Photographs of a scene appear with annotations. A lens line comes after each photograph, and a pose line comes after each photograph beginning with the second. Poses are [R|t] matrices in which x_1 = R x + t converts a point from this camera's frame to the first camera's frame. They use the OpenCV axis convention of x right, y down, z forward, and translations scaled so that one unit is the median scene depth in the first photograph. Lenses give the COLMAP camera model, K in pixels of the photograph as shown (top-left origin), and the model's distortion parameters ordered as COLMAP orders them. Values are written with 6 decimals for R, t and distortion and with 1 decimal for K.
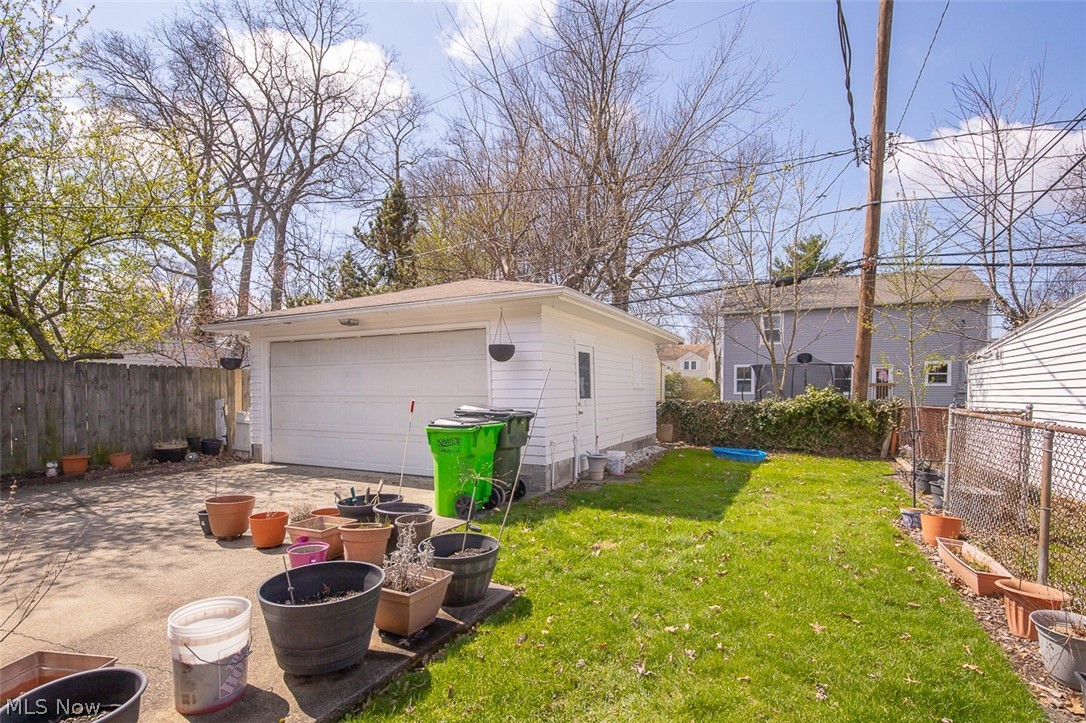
lens RADIAL K [[528.7, 0, 544.0], [0, 528.7, 395.0], [0, 0, 1]] dist [-0.000651, 0.000164]
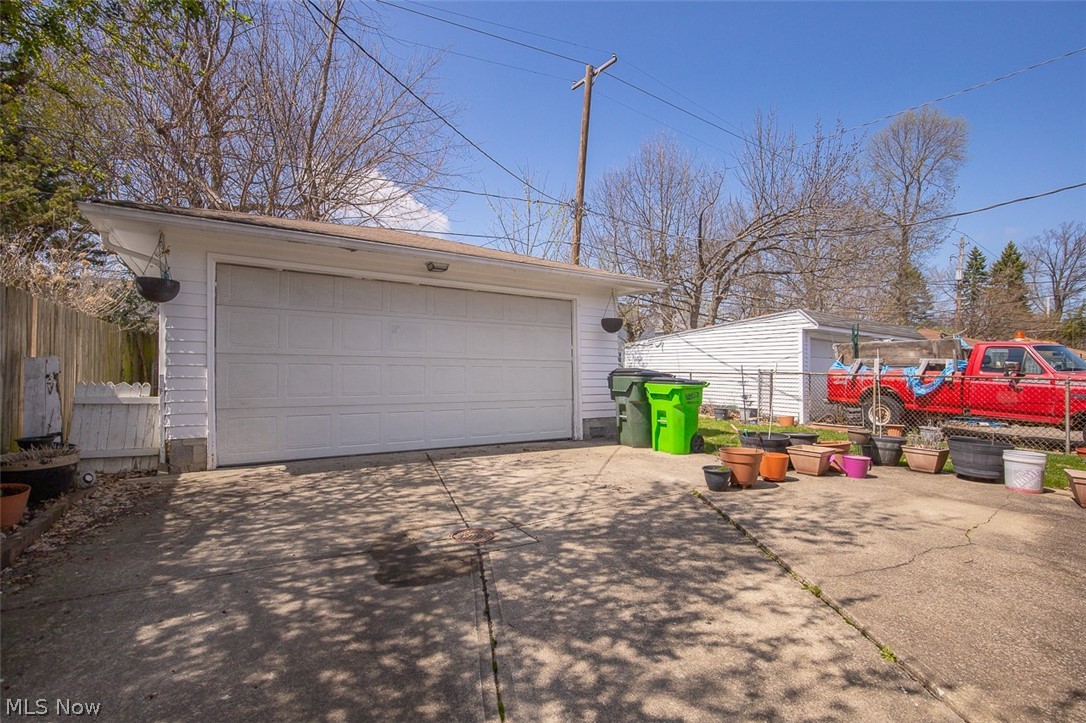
lens RADIAL K [[497.0, 0, 543.0], [0, 497.0, 361.5], [0, 0, 1]] dist [-0.009068, 0.000004]
pose [[0.486936, 0.018225, 0.873247, -1.510456], [-0.009383, 0.999834, -0.015635, 0.029088], [-0.873387, -0.000581, 0.487026, 0.765545]]
